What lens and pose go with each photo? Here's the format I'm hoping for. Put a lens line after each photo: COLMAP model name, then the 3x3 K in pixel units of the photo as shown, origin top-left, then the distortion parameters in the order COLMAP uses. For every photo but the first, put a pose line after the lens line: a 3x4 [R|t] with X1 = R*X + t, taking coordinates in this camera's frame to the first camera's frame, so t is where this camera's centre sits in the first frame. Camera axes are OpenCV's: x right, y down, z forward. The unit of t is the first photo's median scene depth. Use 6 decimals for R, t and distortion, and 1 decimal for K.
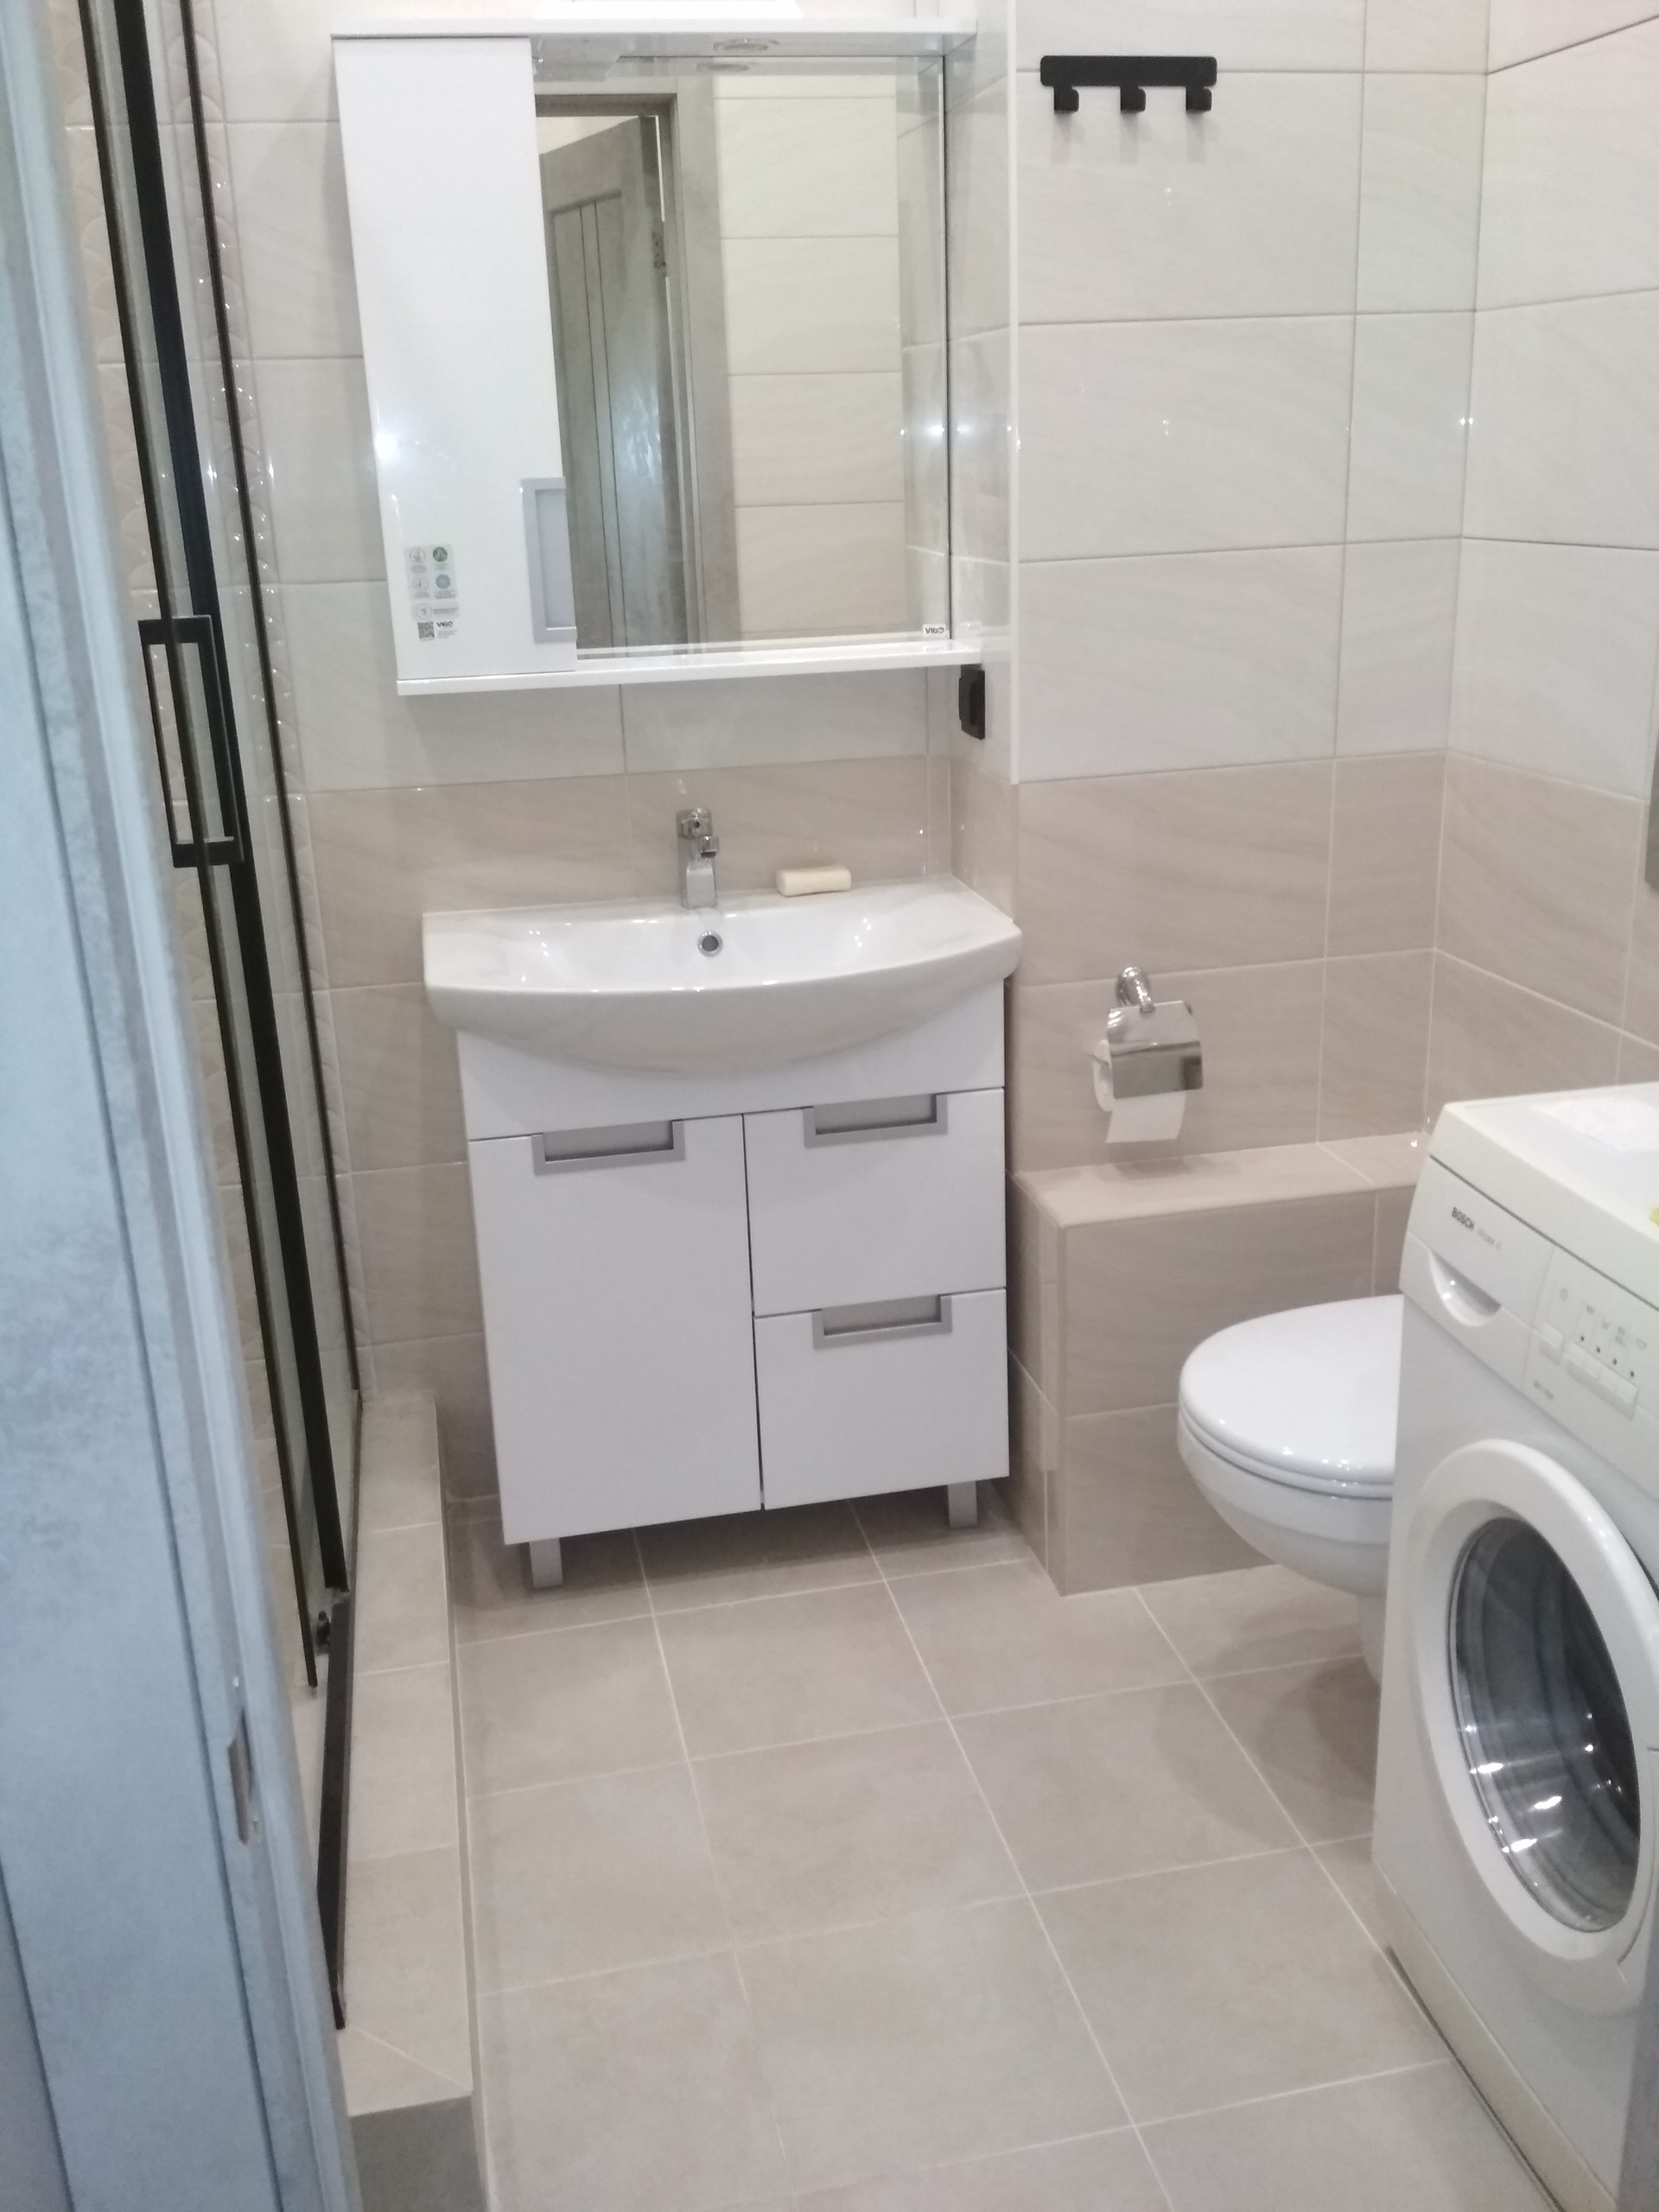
lens RADIAL K [[1981.5, 0, 829.5], [0, 1981.5, 1106.0], [0, 0, 1]] dist [0.090344, -0.232660]
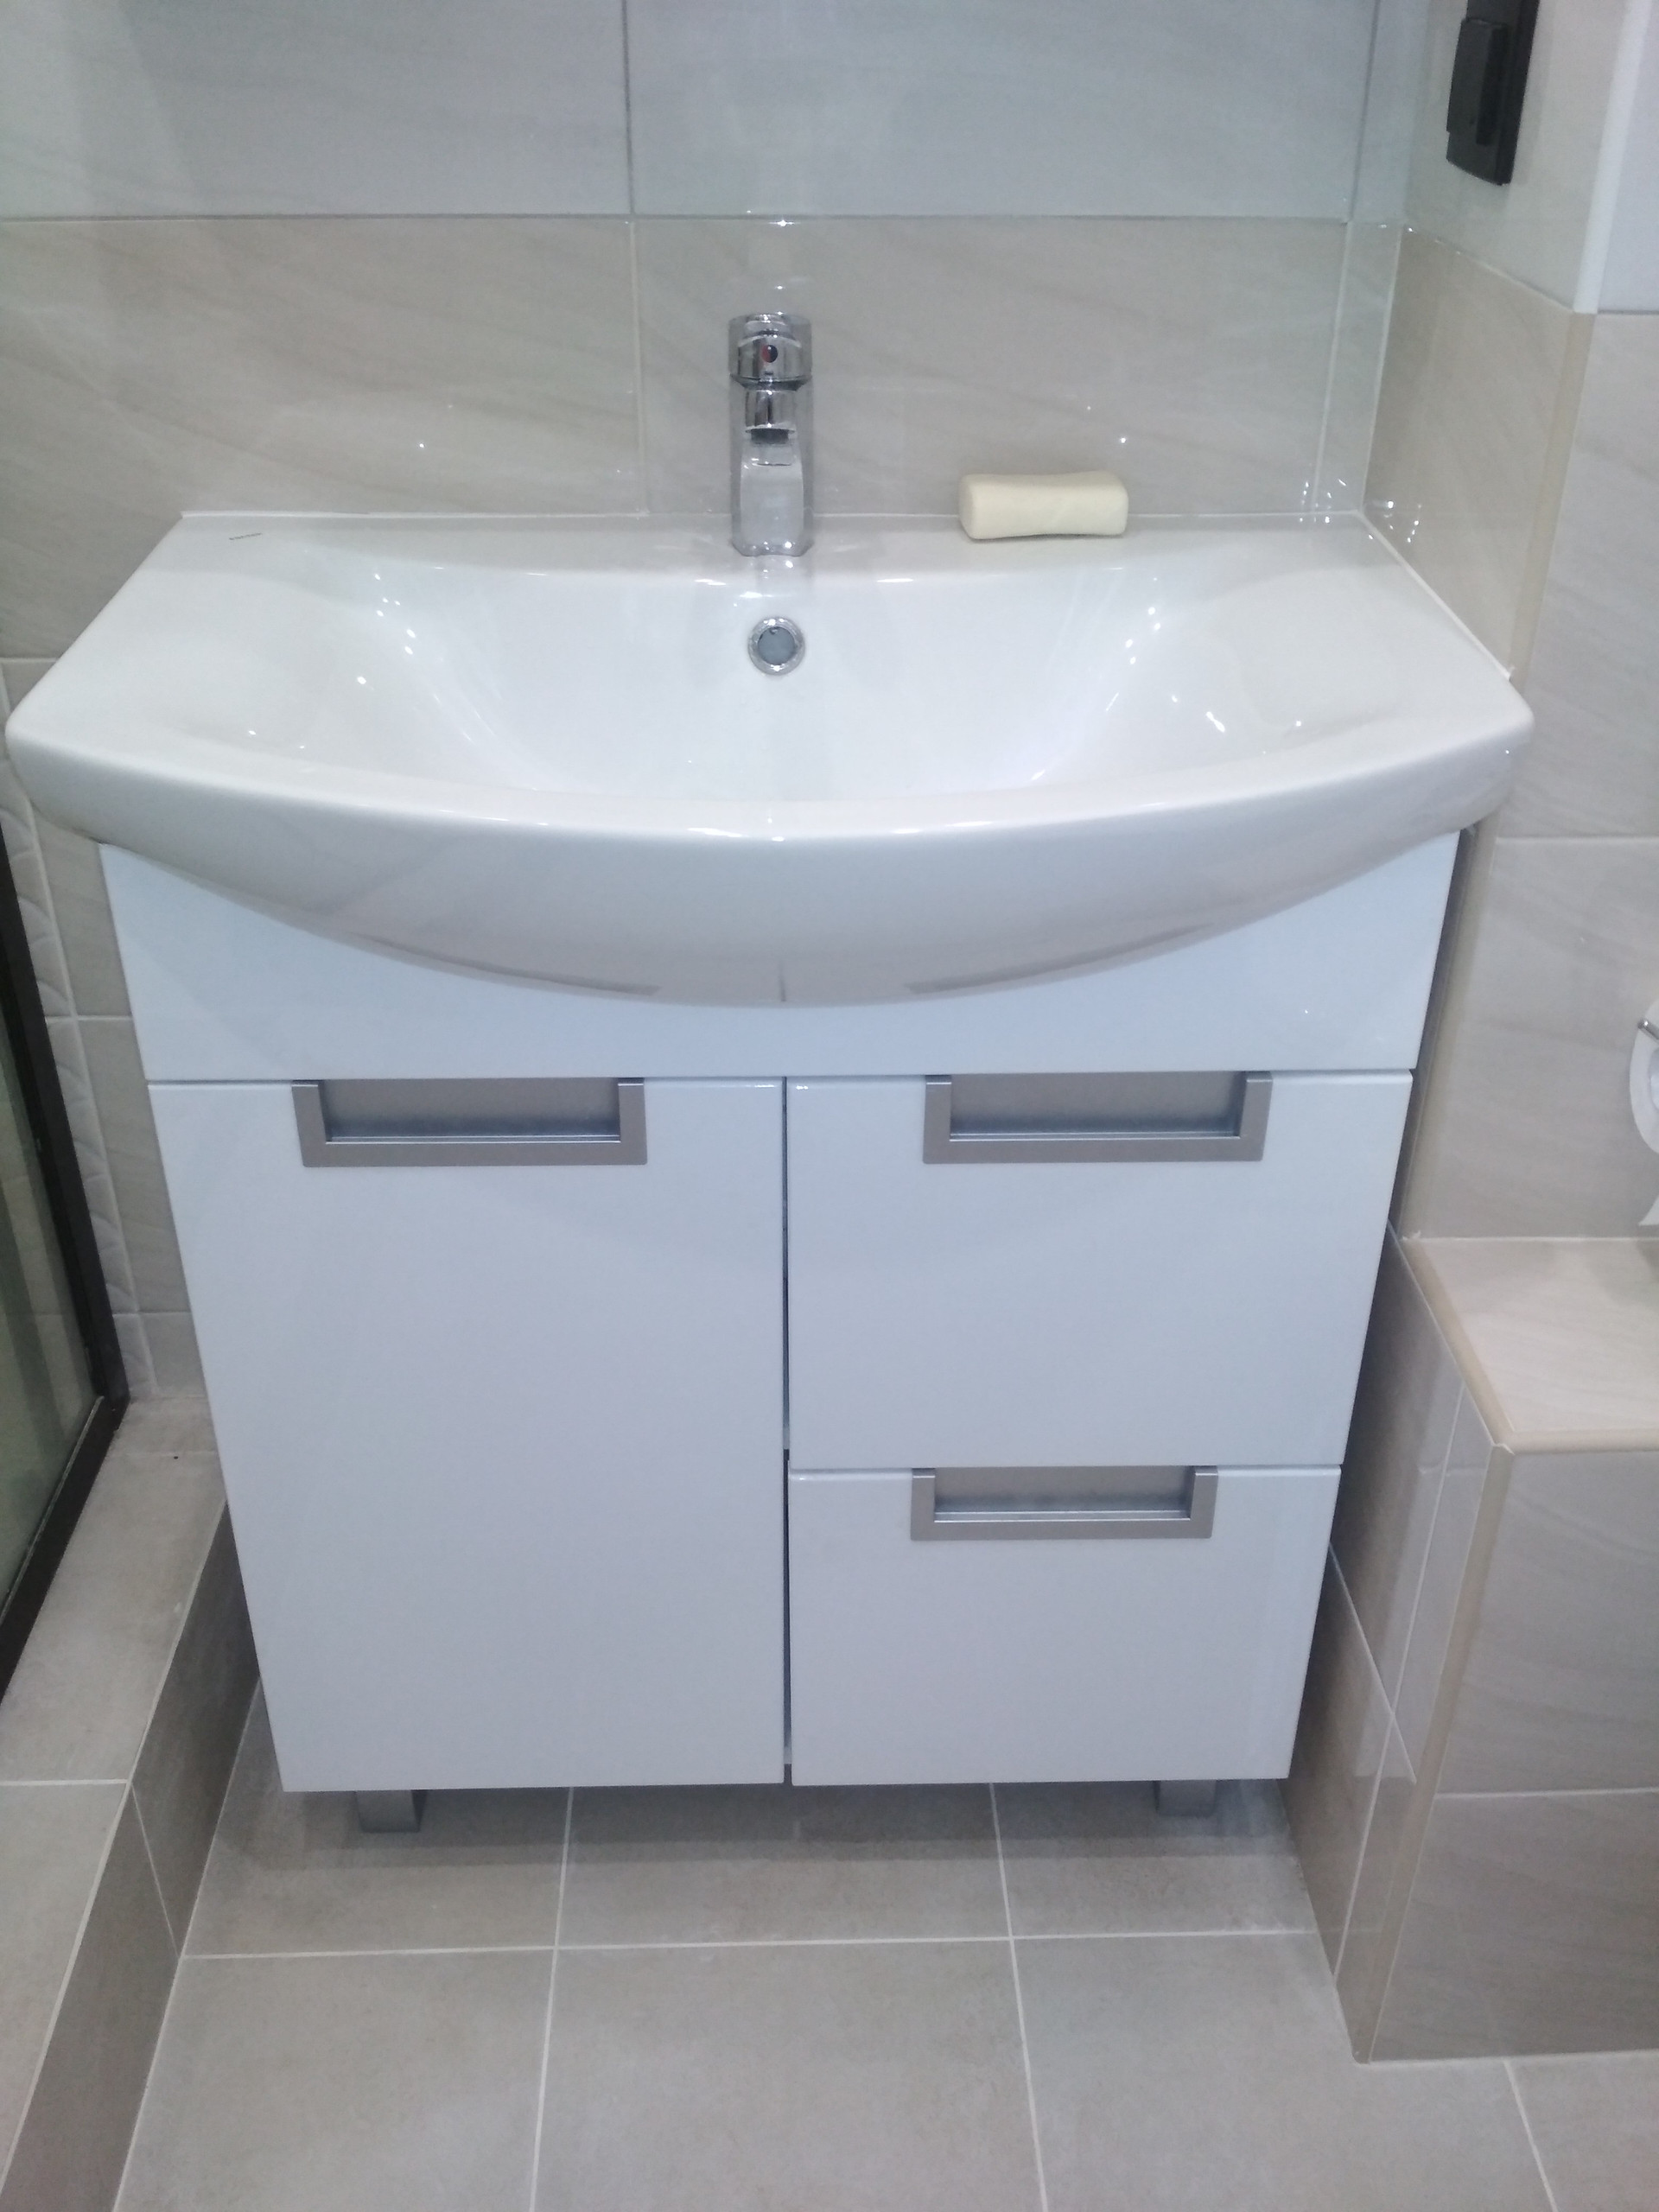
lens RADIAL K [[1981.5, 0, 829.5], [0, 1981.5, 1106.0], [0, 0, 1]] dist [0.090344, -0.232660]
pose [[0.981734, 0.131339, -0.137652, 0.024804], [-0.096897, 0.967797, 0.232336, -0.086333], [0.163734, -0.214755, 0.962846, 0.555837]]
